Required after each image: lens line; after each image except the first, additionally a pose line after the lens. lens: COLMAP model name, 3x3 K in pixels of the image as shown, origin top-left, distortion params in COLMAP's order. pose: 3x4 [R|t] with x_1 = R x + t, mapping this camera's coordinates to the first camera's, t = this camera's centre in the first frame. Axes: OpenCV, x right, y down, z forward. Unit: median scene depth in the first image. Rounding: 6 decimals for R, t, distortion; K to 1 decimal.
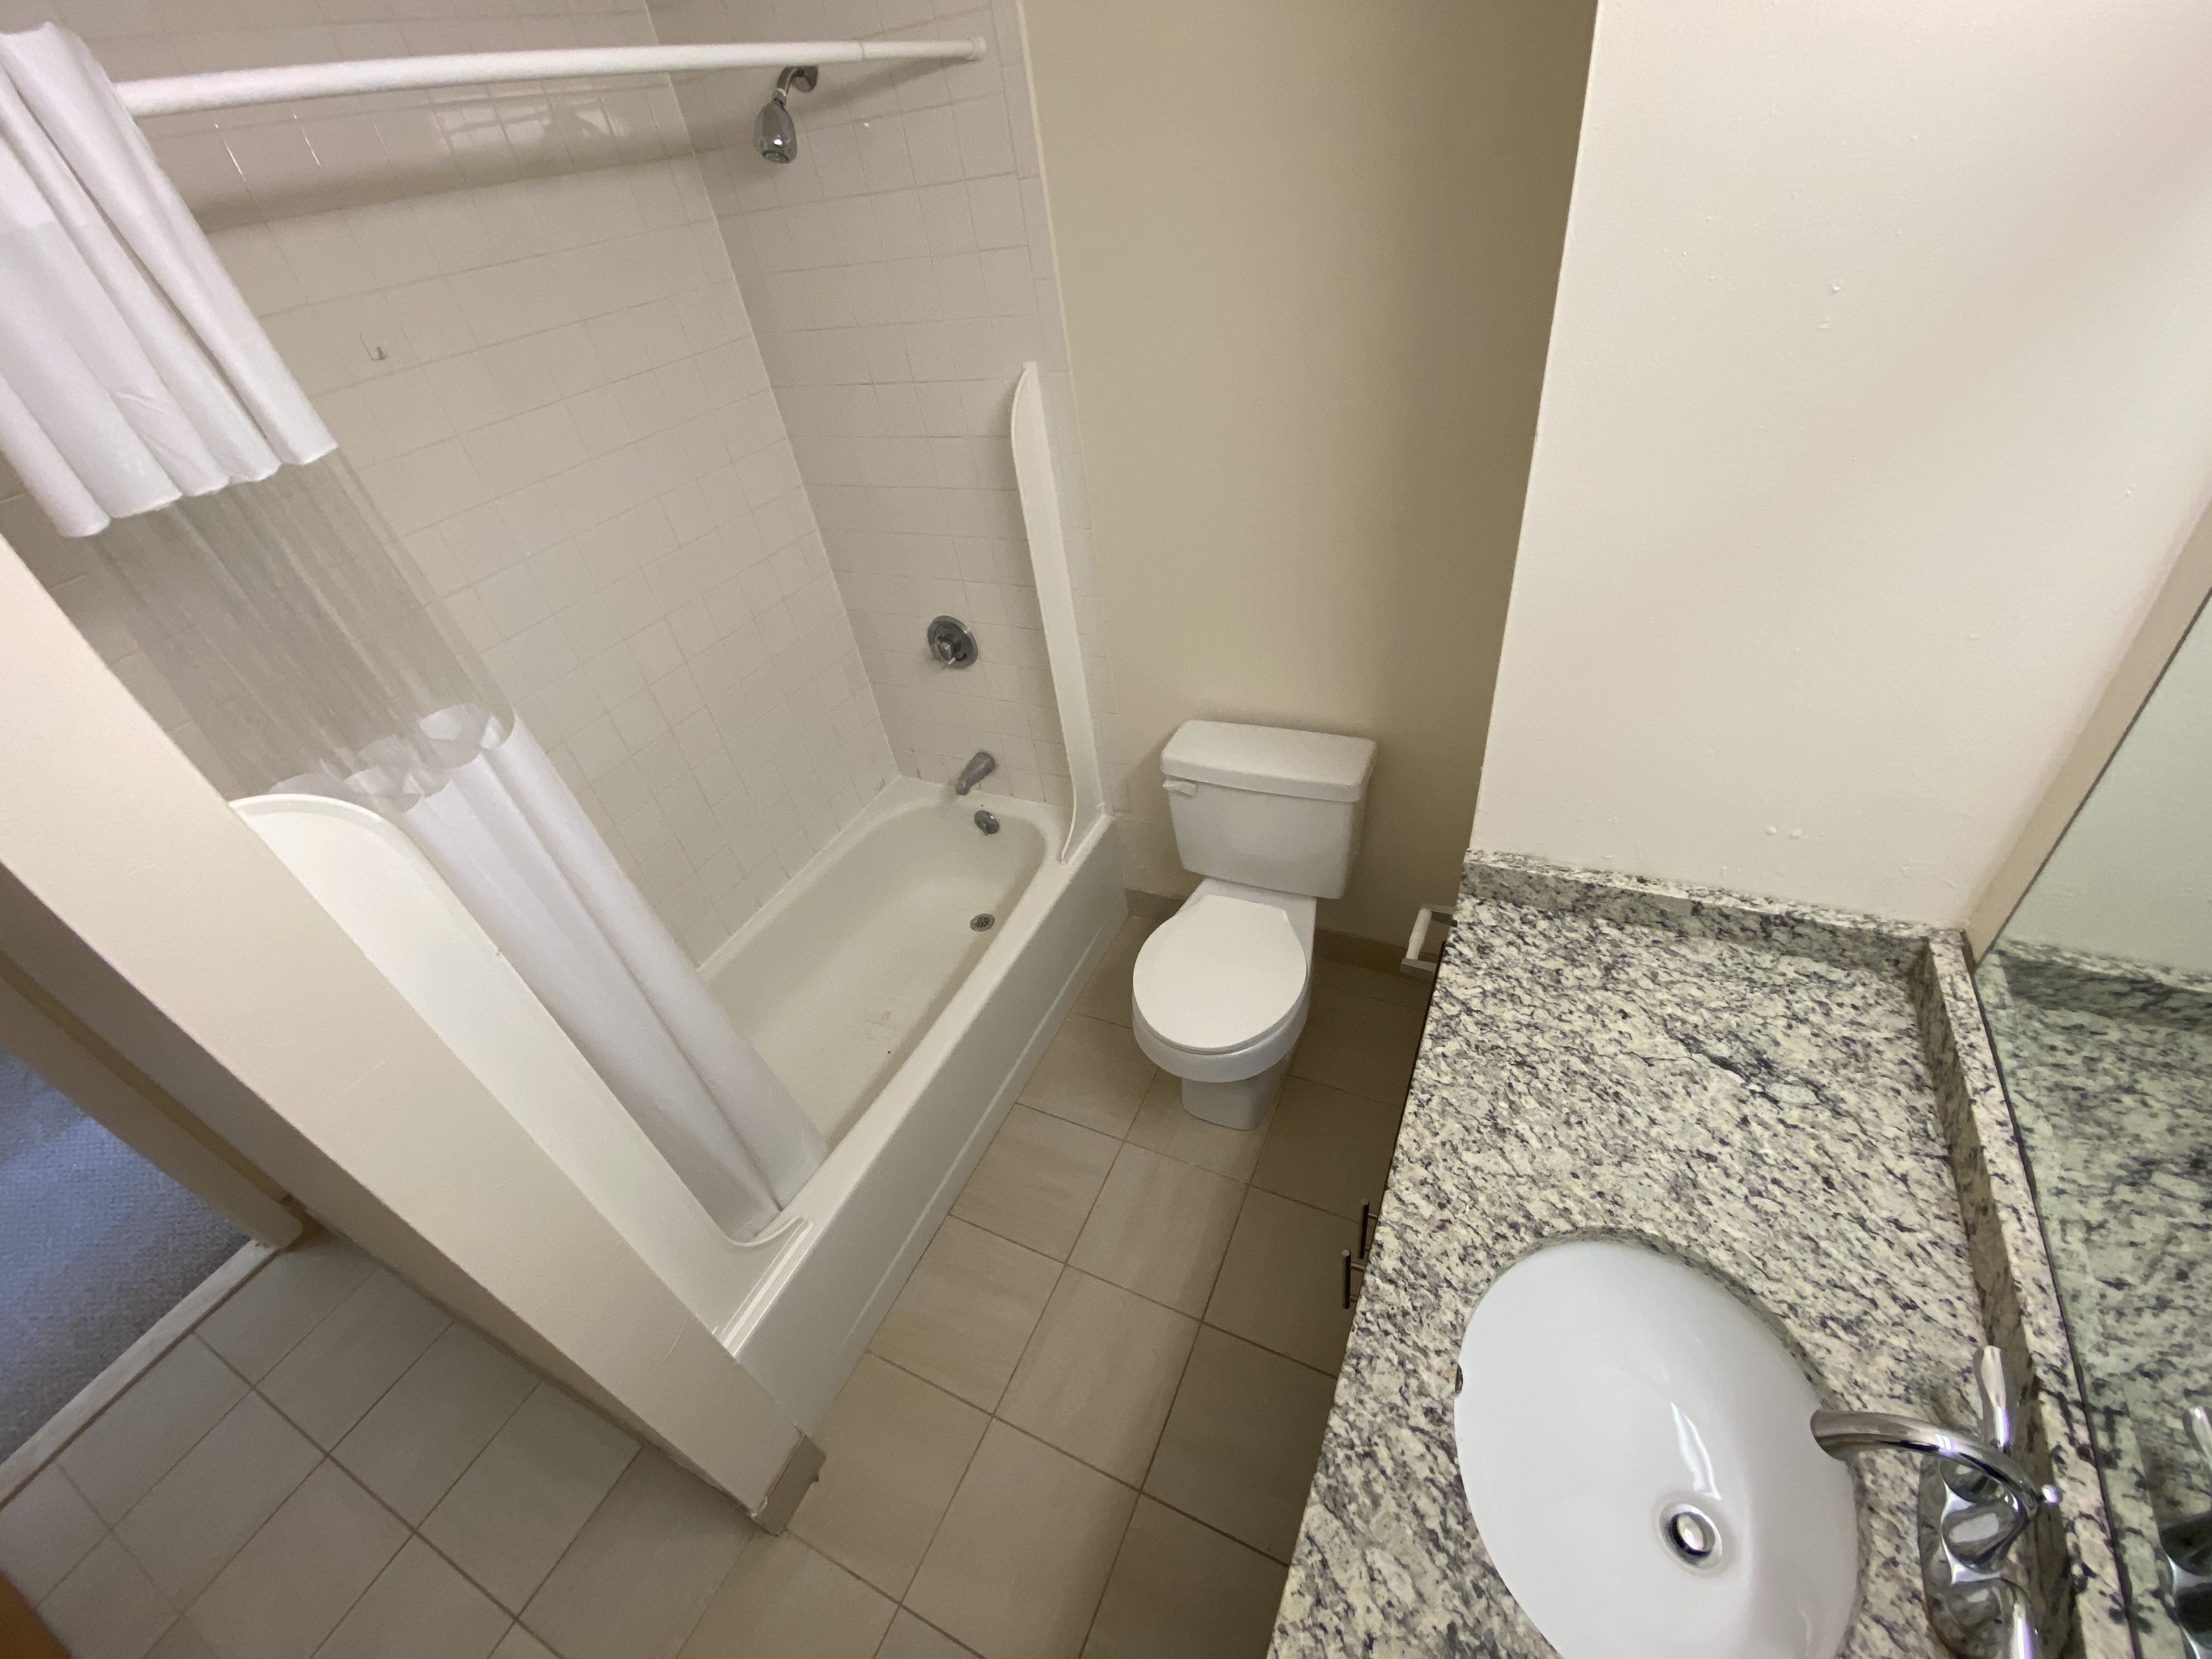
lens RADIAL K [[892.4, 0, 1101.9], [0, 892.4, 833.0], [0, 0, 1]] dist [0.013218, -0.016544]
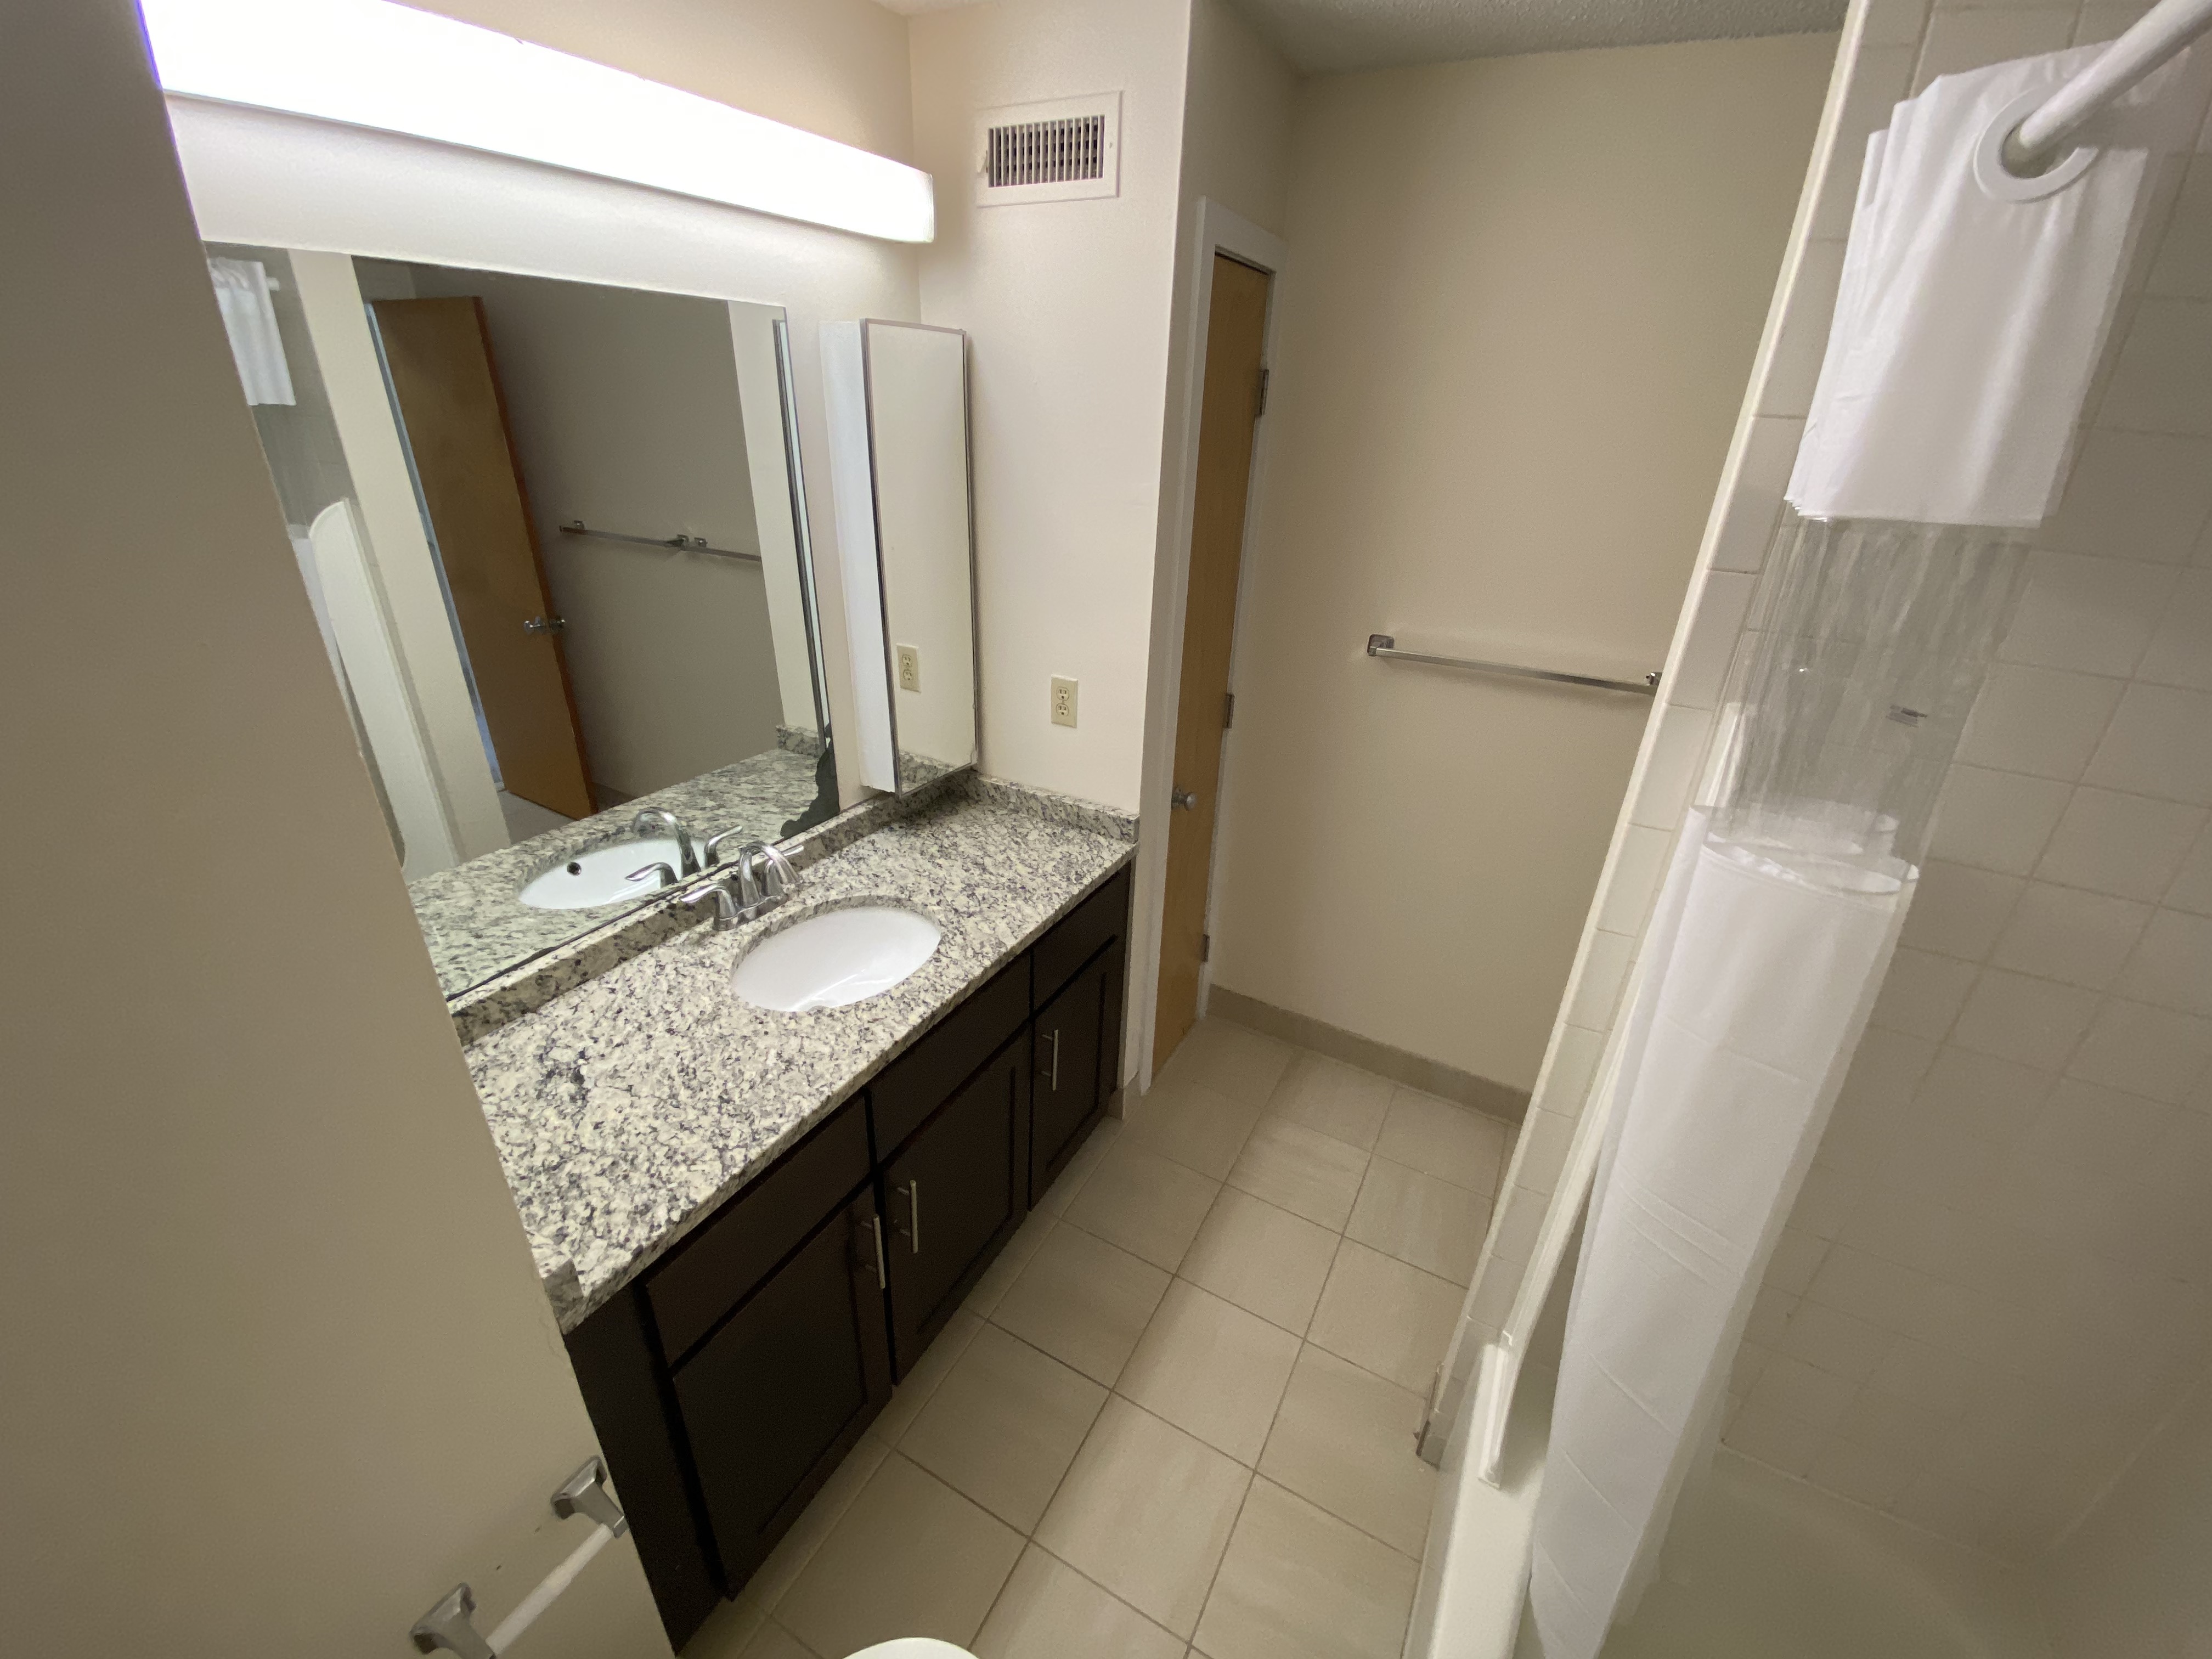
lens RADIAL K [[892.4, 0, 1101.9], [0, 892.4, 833.0], [0, 0, 1]] dist [0.013218, -0.016544]
pose [[-0.993117, 0.056849, 0.102409, -0.147959], [0.116891, 0.425231, 0.897505, -0.888466], [0.007475, 0.903298, -0.428949, 1.233120]]
